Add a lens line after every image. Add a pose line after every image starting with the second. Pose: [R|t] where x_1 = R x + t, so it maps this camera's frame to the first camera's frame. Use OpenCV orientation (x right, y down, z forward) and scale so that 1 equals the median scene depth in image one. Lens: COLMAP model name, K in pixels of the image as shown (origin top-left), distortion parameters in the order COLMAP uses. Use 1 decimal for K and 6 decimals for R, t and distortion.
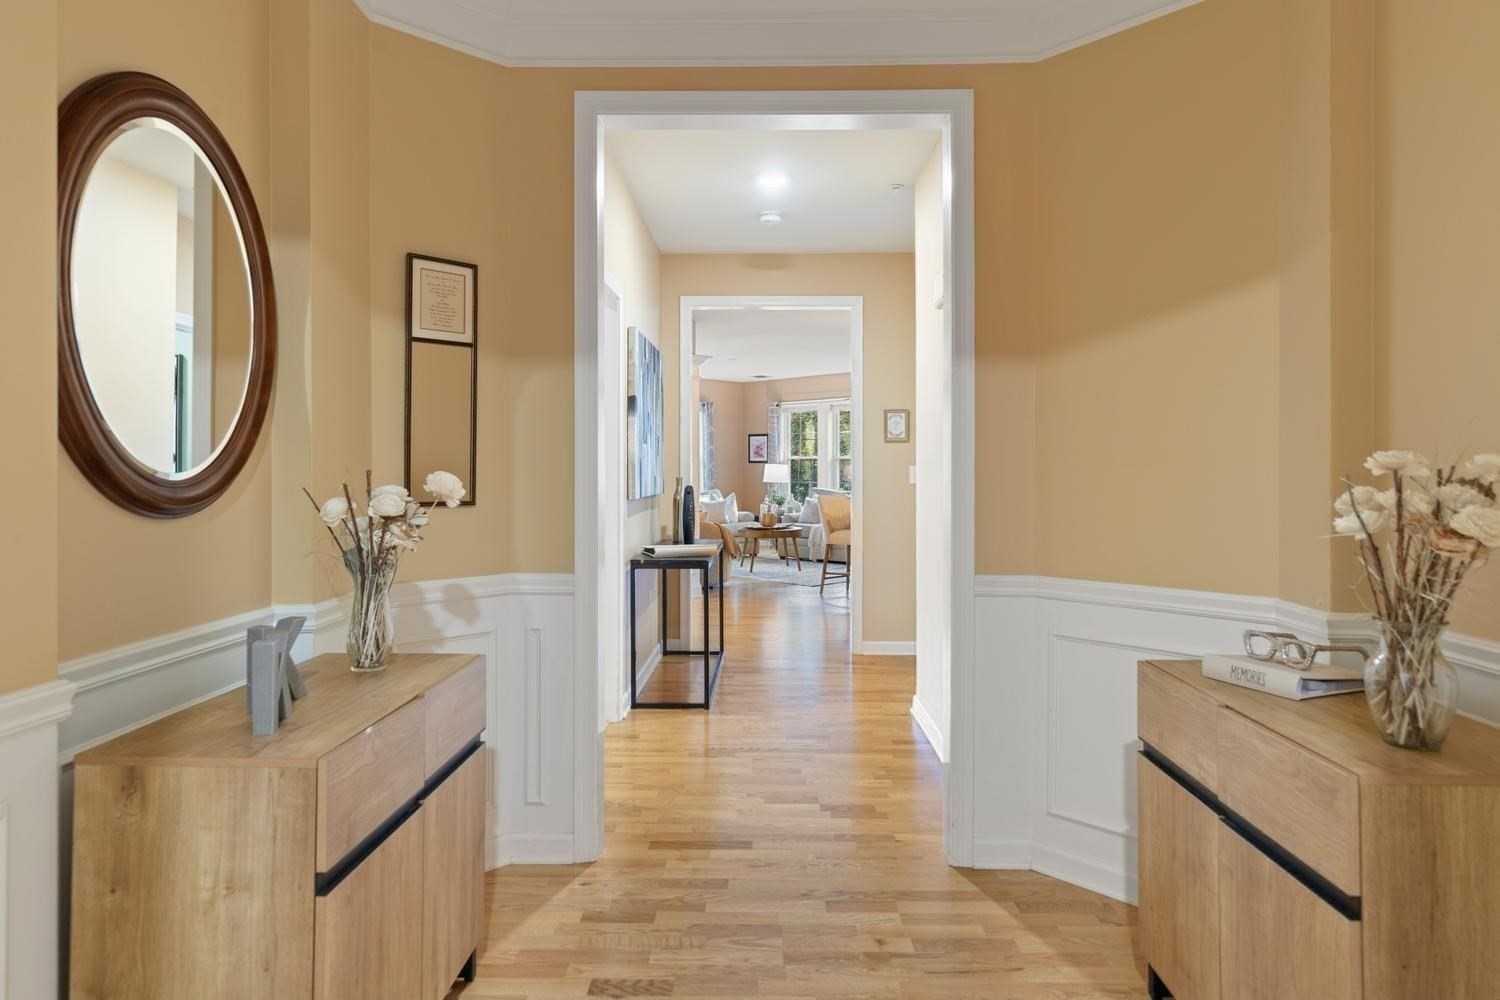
lens RADIAL K [[911.2, 0, 750.0], [0, 911.2, 500.0], [0, 0, 1]] dist [-0.000138, -0.000024]
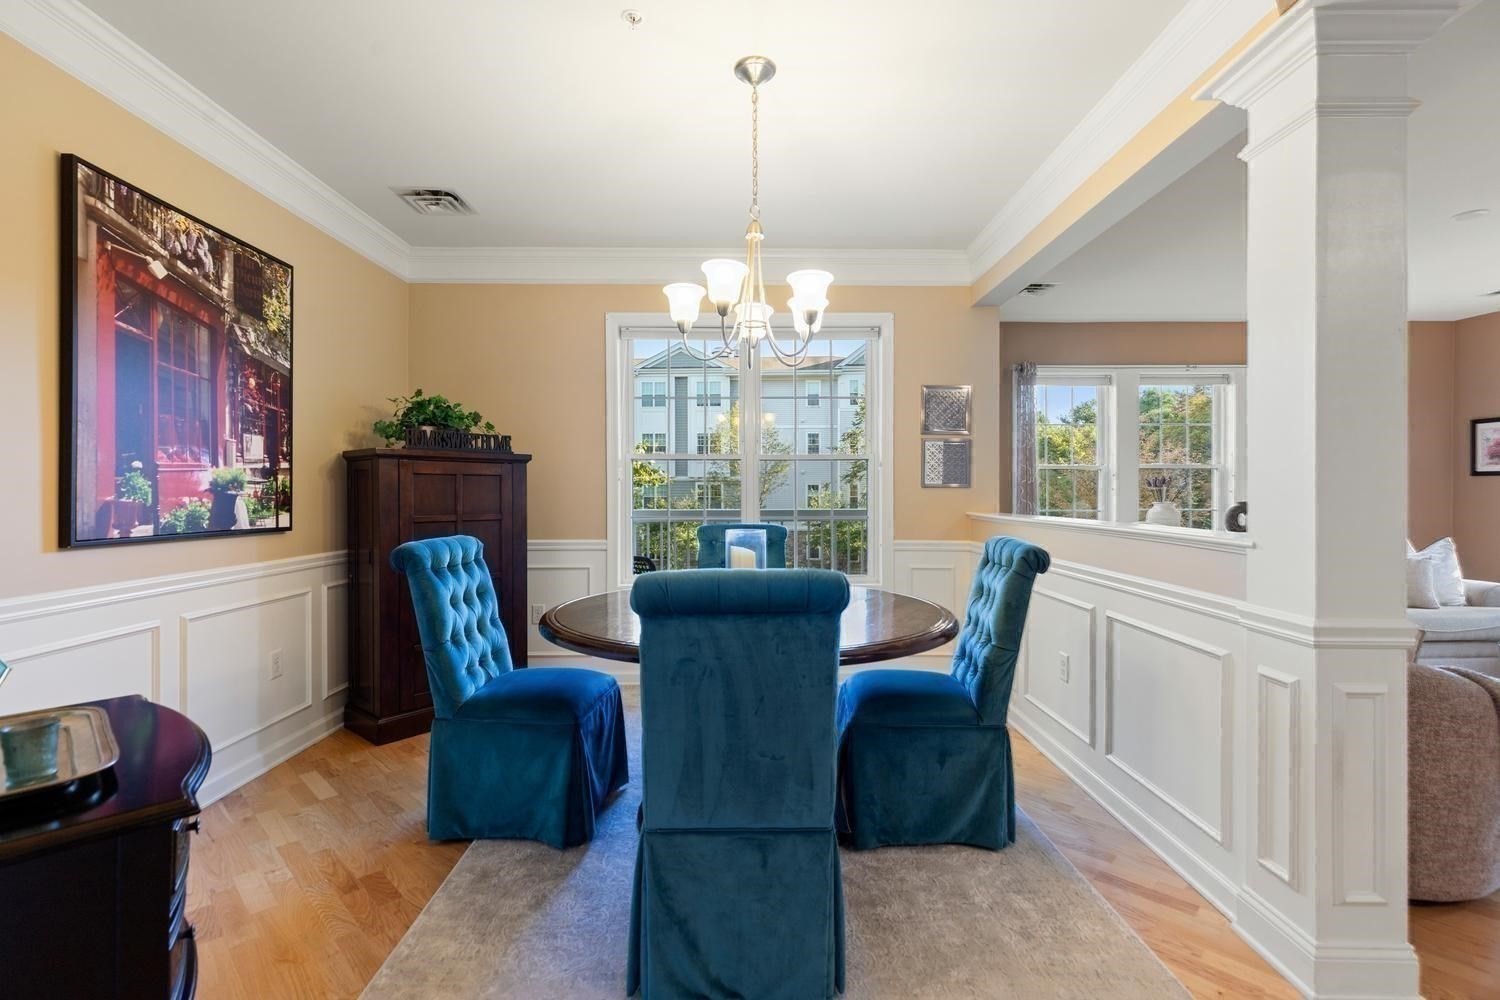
lens RADIAL K [[675.4, 0, 747.9], [0, 675.4, 494.6], [0, 0, 1]] dist [0.005701, -0.000317]
pose [[0.726284, 0.003318, -0.687387, -0.037120], [-0.022390, 0.999572, -0.018832, -0.014814], [0.687030, 0.029068, 0.726047, 0.481412]]
